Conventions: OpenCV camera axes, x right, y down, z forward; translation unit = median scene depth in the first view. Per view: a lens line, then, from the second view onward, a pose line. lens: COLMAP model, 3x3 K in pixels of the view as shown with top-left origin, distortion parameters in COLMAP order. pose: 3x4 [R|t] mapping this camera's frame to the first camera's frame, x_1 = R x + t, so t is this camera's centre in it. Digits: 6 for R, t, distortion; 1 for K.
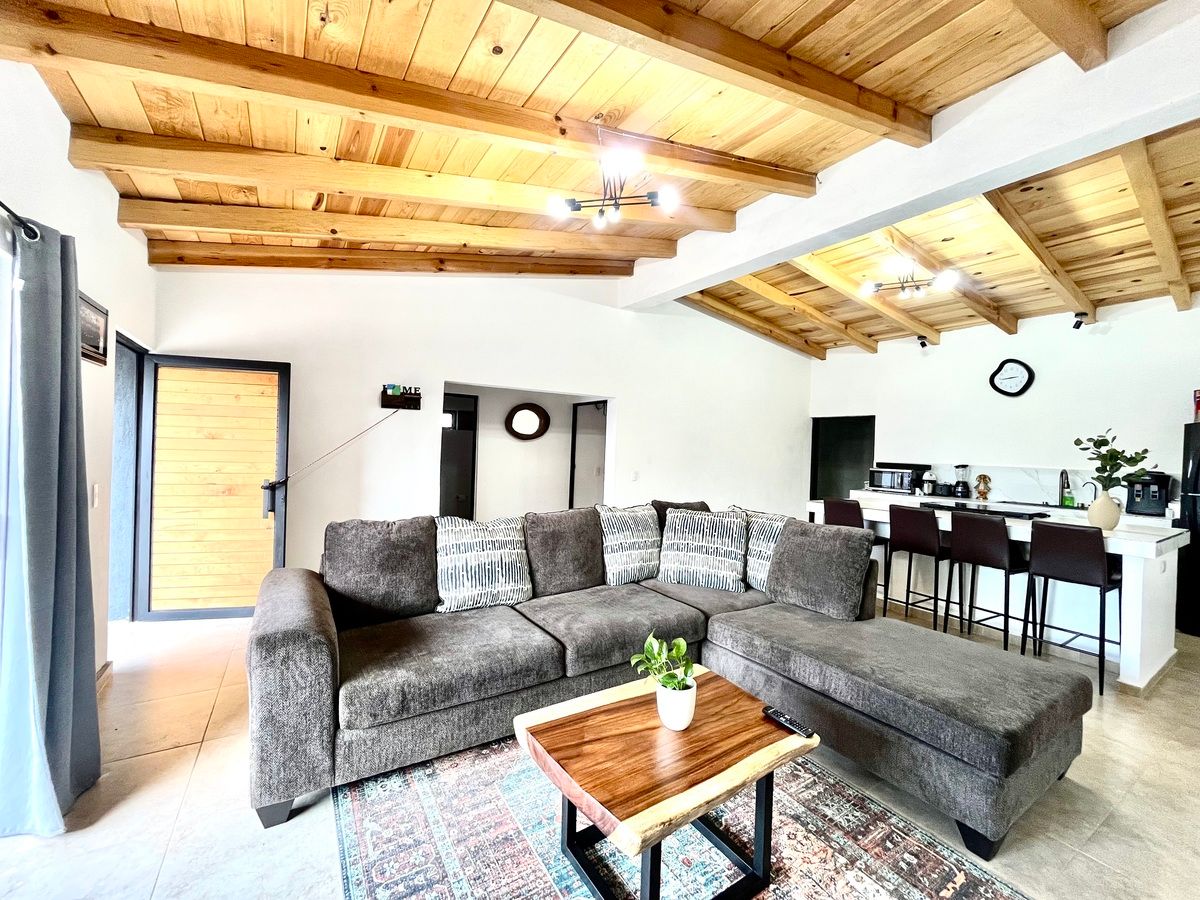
lens RADIAL K [[483.4, 0, 598.5], [0, 483.4, 448.5], [0, 0, 1]] dist [-0.003386, 0.000094]
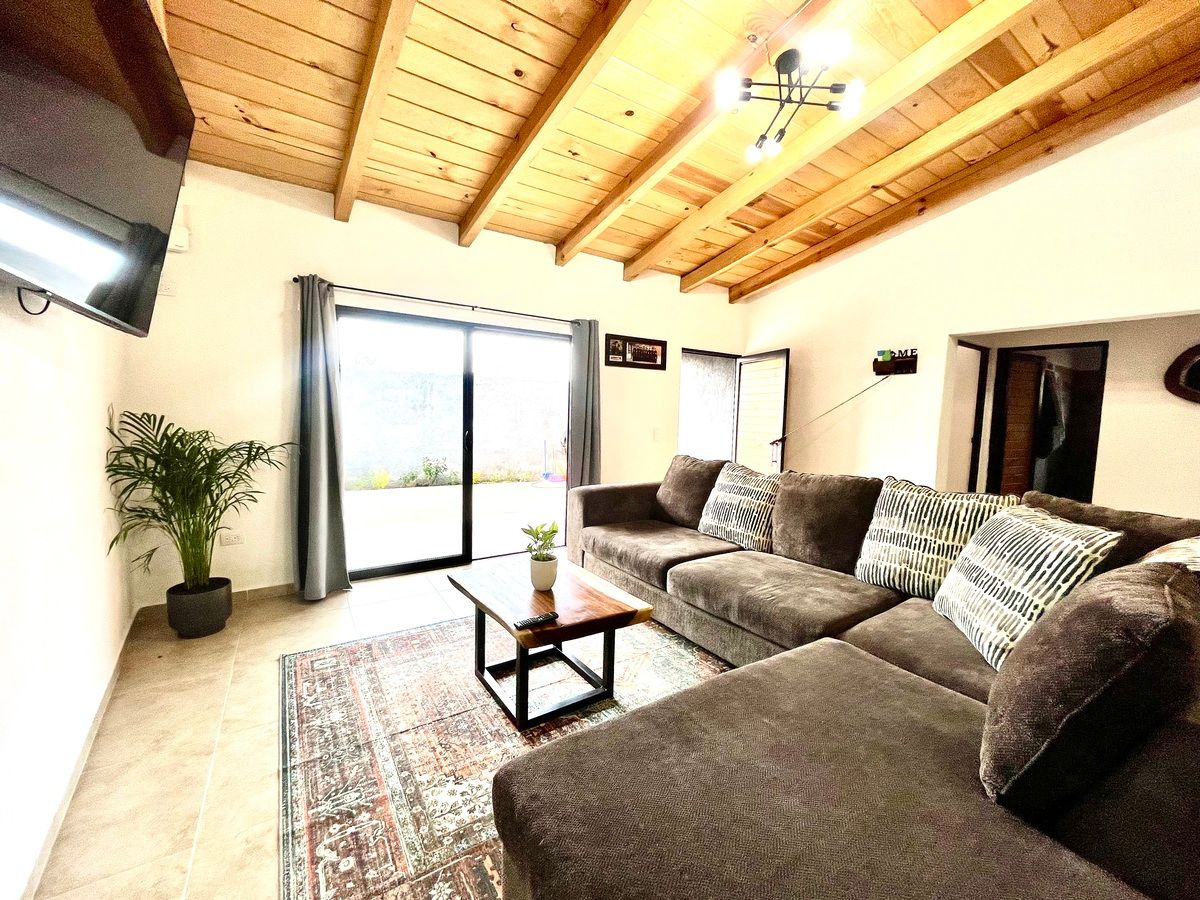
lens RADIAL K [[483.4, 0, 599.2], [0, 483.4, 449.9], [0, 0, 1]] dist [-0.003386, 0.000094]
pose [[0.020539, 0.047529, -0.998659, 0.694852], [-0.028478, 0.998492, 0.046936, 0.049952], [0.999383, 0.027476, 0.021862, 0.512147]]
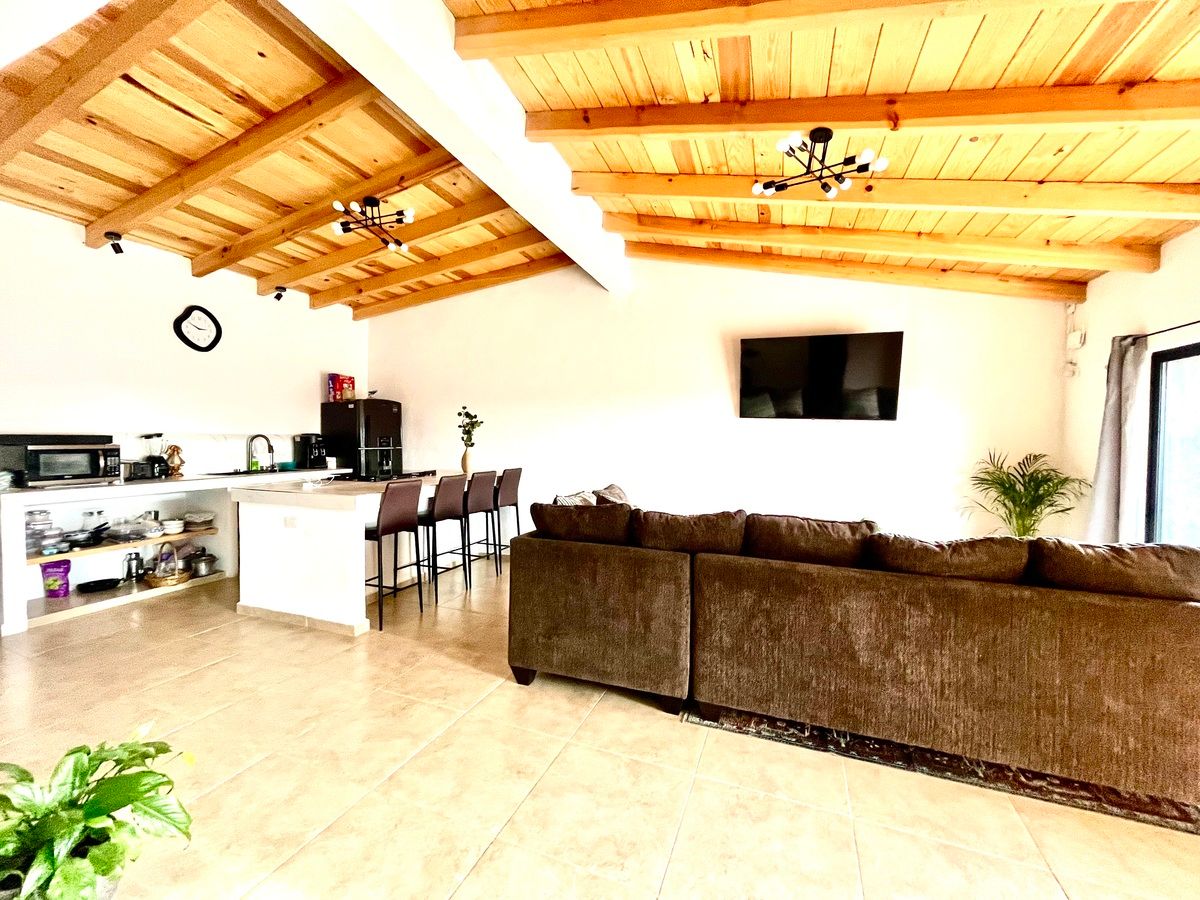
lens RADIAL K [[483.4, 0, 598.3], [0, 483.4, 448.4], [0, 0, 1]] dist [-0.003386, 0.000094]
pose [[-0.593678, -0.059877, 0.802472, -0.405958], [-0.027689, 0.998157, 0.053994, -0.003308], [-0.804226, 0.009835, -0.594242, 1.495209]]
